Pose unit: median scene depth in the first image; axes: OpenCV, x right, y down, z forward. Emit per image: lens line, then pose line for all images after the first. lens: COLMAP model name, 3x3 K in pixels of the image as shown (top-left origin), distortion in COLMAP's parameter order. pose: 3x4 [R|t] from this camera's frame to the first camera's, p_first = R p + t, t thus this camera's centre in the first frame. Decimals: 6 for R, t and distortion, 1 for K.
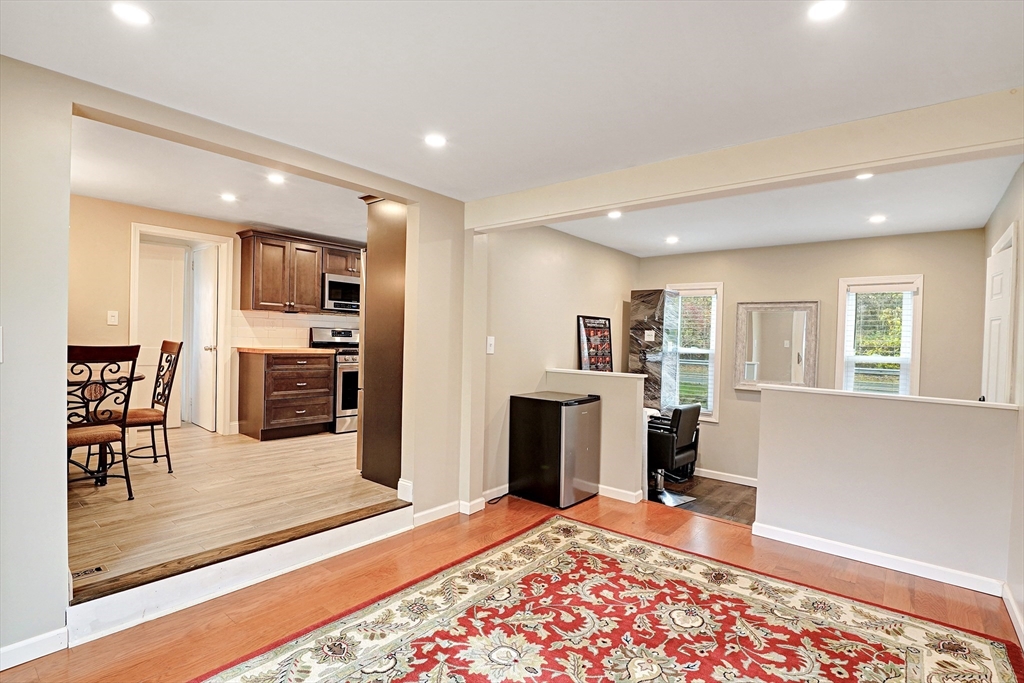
lens RADIAL K [[501.0, 0, 507.1], [0, 501.0, 344.6], [0, 0, 1]] dist [-0.021544, -0.004863]
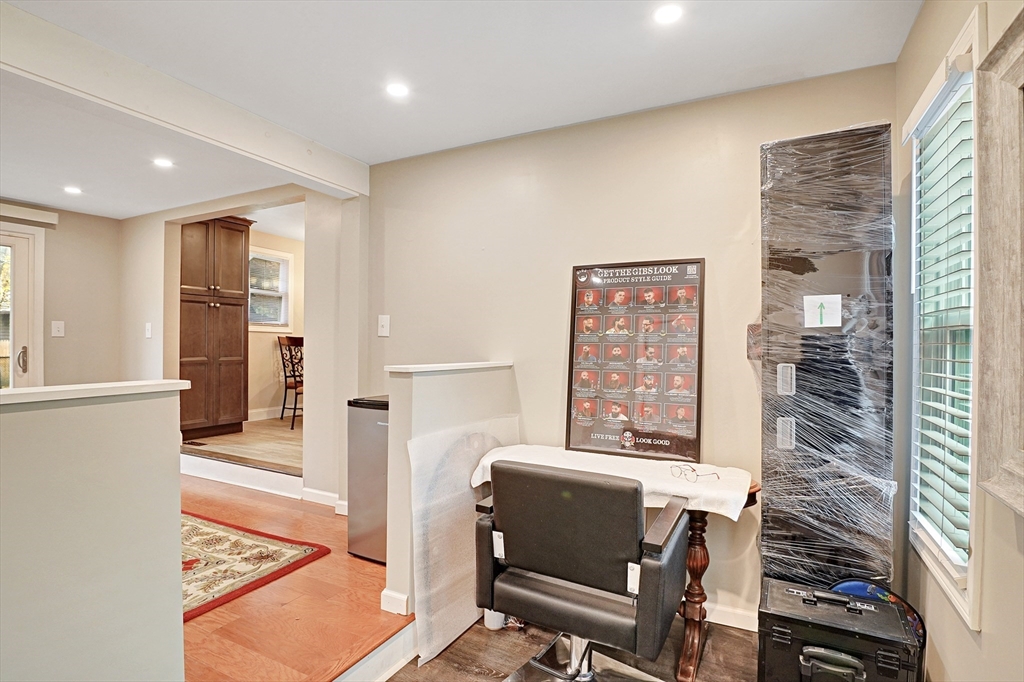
lens RADIAL K [[501.0, 0, 509.4], [0, 501.0, 342.1], [0, 0, 1]] dist [-0.021544, -0.004863]
pose [[0.221082, -0.030692, -0.974772, 0.976280], [-0.017653, 0.999215, -0.035466, 0.064094], [0.975095, 0.025049, 0.220367, 1.217045]]
